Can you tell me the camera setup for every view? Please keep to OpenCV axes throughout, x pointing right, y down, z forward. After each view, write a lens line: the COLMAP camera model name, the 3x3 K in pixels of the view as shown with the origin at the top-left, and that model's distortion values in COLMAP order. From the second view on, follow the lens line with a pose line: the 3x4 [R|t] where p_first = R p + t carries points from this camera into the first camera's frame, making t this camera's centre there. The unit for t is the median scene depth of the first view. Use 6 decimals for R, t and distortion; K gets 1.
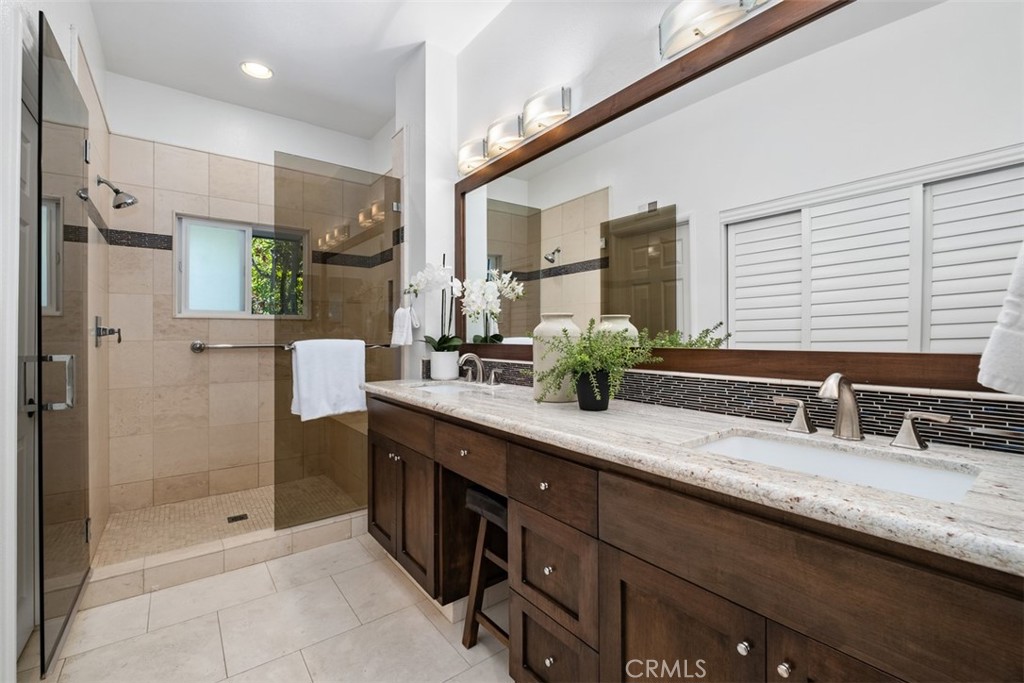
lens RADIAL K [[439.9, 0, 512.2], [0, 439.9, 332.8], [0, 0, 1]] dist [-0.000820, -0.003655]
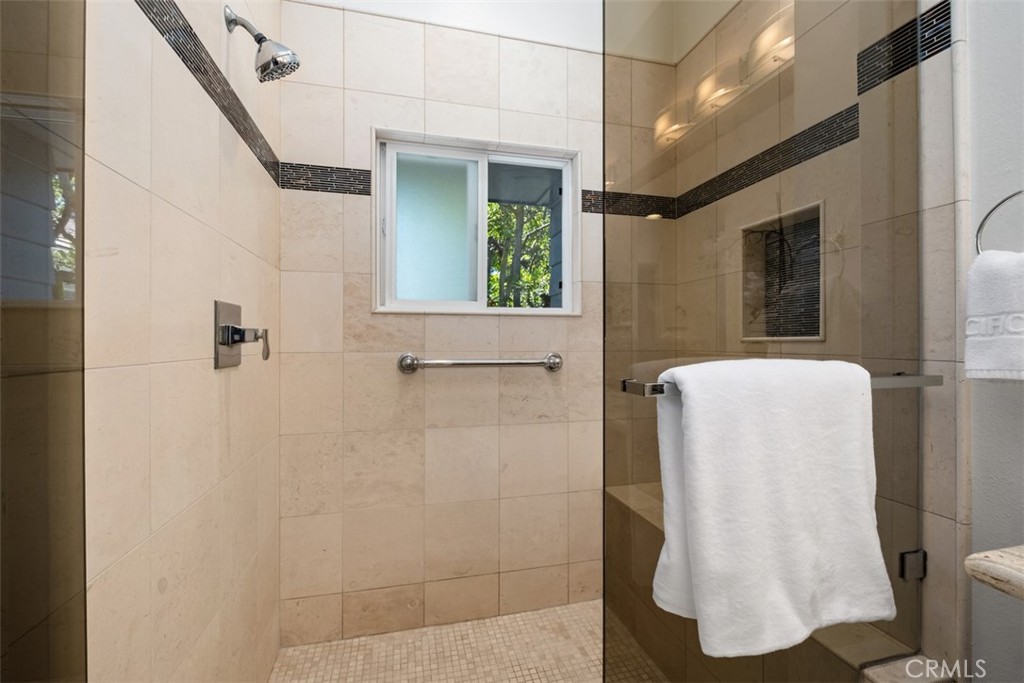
lens RADIAL K [[439.9, 0, 511.6], [0, 439.9, 342.0], [0, 0, 1]] dist [-0.000820, -0.003655]
pose [[0.918869, 0.004228, -0.394541, -0.375224], [-0.001686, 0.999976, 0.006790, 0.000167], [0.394560, -0.005574, 0.918853, 0.540688]]
